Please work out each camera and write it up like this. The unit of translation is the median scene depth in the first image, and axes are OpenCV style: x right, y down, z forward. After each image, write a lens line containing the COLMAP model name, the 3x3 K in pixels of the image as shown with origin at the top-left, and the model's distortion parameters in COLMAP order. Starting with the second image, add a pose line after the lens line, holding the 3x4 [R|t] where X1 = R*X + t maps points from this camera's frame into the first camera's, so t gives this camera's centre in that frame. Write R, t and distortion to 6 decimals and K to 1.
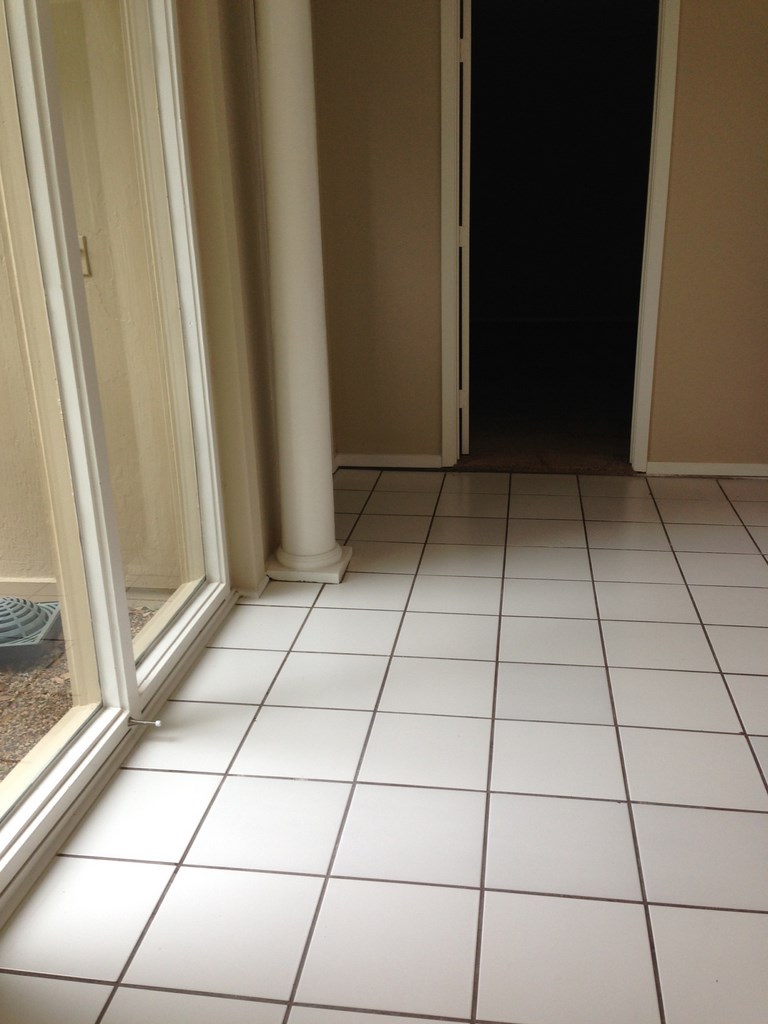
lens RADIAL K [[949.8, 0, 385.0], [0, 949.8, 506.1], [0, 0, 1]] dist [0.067266, 0.000000]
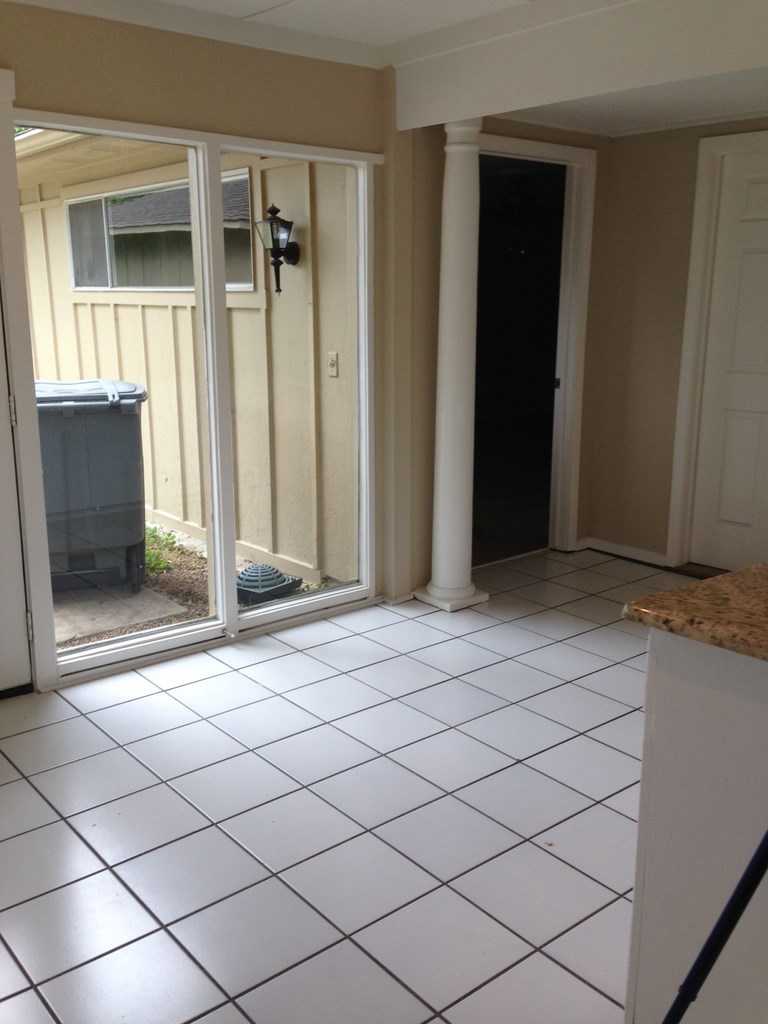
lens RADIAL K [[949.8, 0, 379.3], [0, 949.8, 515.1], [0, 0, 1]] dist [0.067266, 0.000000]
pose [[0.740123, 0.178917, -0.648234, 0.749238], [-0.232453, 0.972603, 0.003041, -0.034492], [0.631018, 0.148433, 0.761435, -0.113934]]
